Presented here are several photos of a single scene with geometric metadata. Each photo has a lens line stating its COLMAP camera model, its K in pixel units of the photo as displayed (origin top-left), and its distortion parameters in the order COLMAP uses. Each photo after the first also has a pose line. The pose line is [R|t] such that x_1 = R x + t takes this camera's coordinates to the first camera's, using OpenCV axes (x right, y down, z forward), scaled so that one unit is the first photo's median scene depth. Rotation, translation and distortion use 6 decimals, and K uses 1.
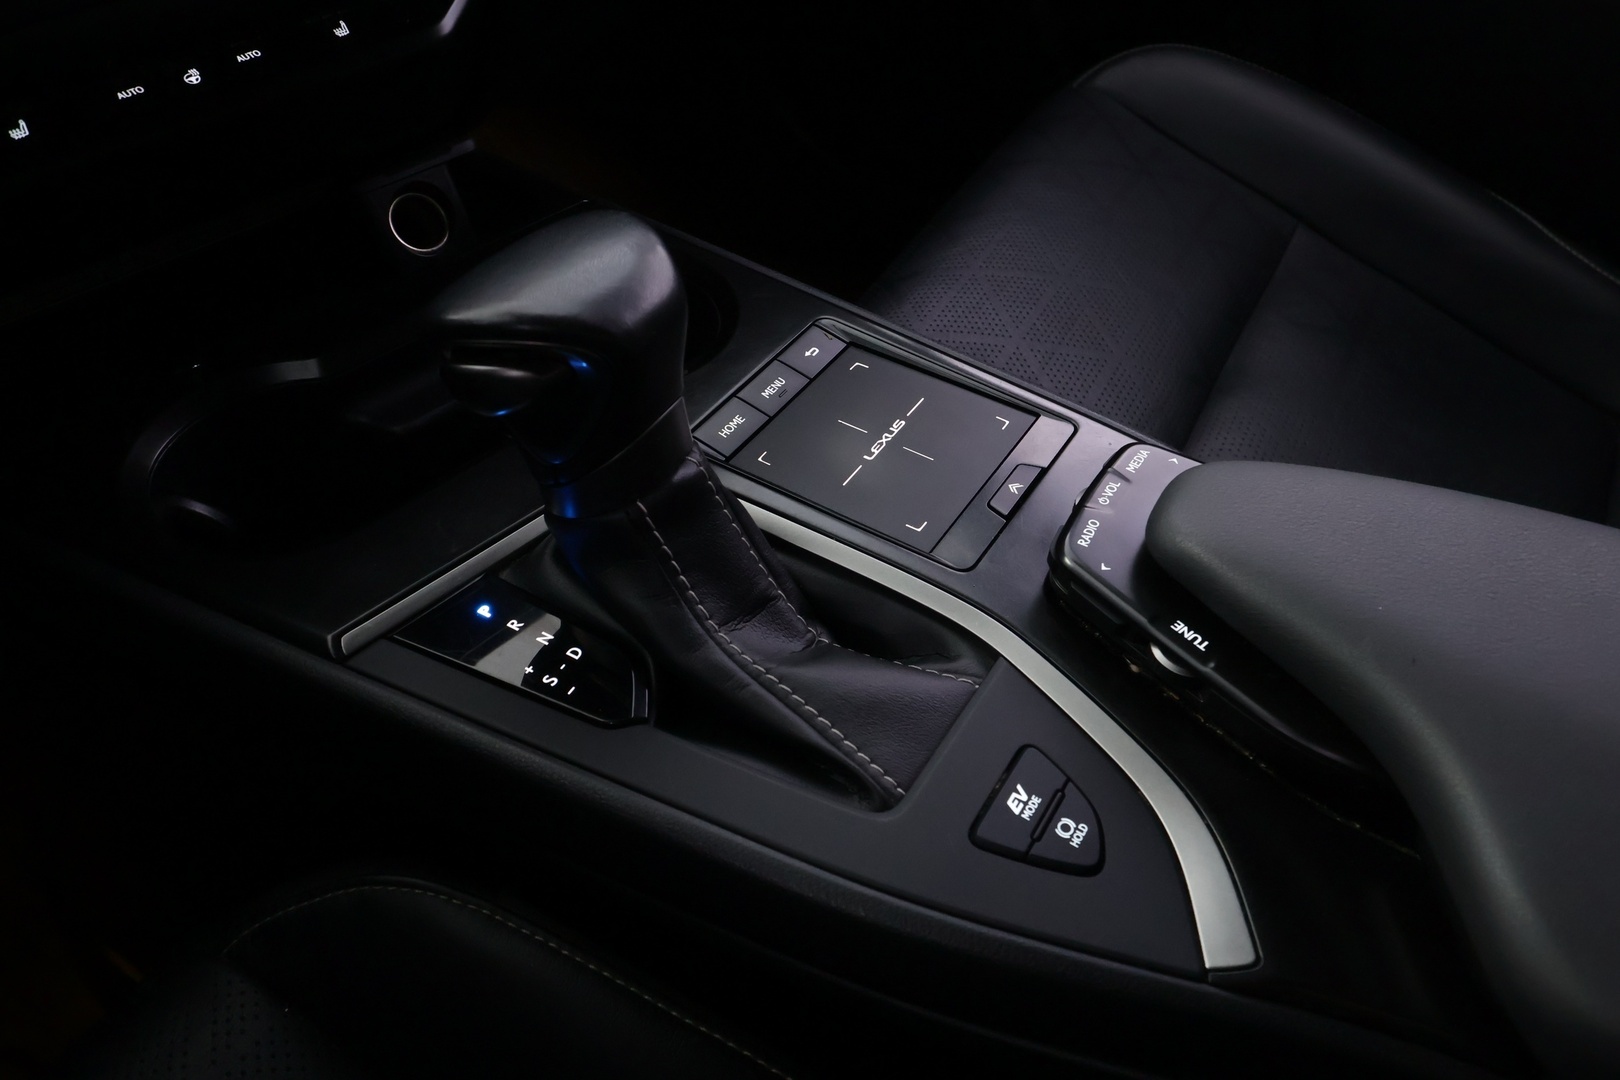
lens RADIAL K [[1144.4, 0, 803.1], [0, 1144.4, 543.7], [0, 0, 1]] dist [-0.029434, 0.003133]
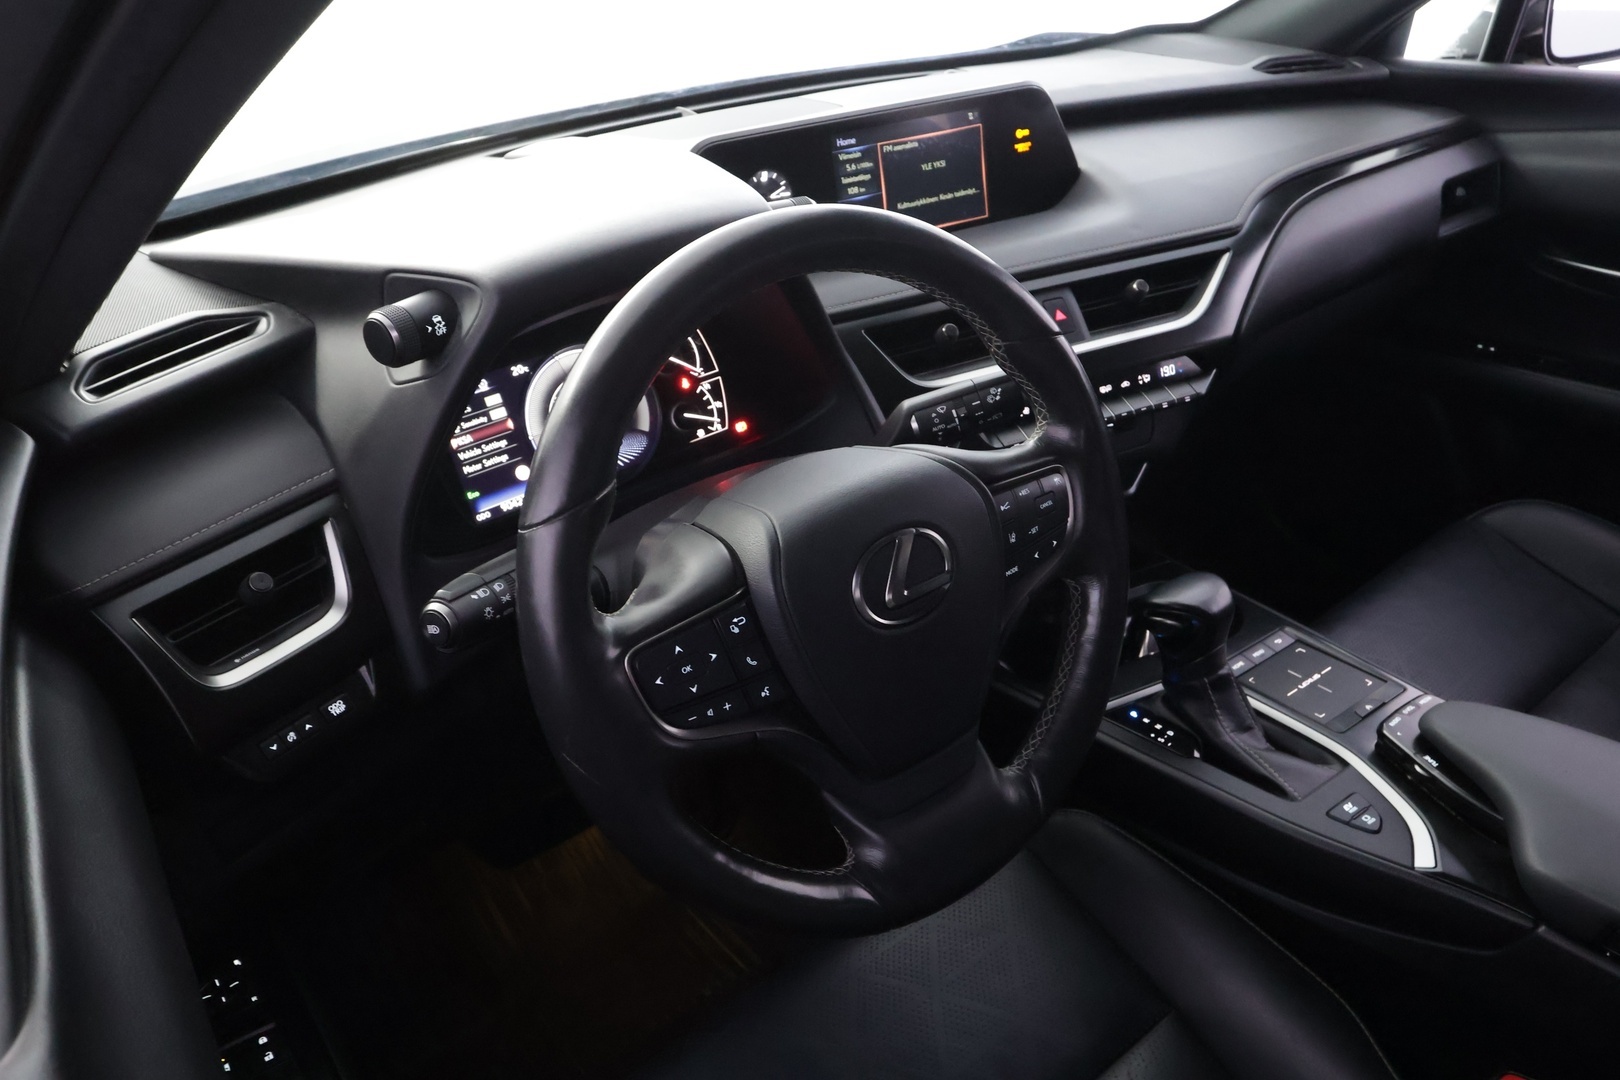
lens RADIAL K [[1225.7, 0, 812.3], [0, 1225.7, 532.0], [0, 0, 1]] dist [-0.000922, 0.000117]
pose [[0.932011, 0.102604, -0.347604, -0.037684], [-0.198751, 0.946710, -0.253454, 0.508479], [0.303074, 0.305308, 0.902736, -1.814975]]
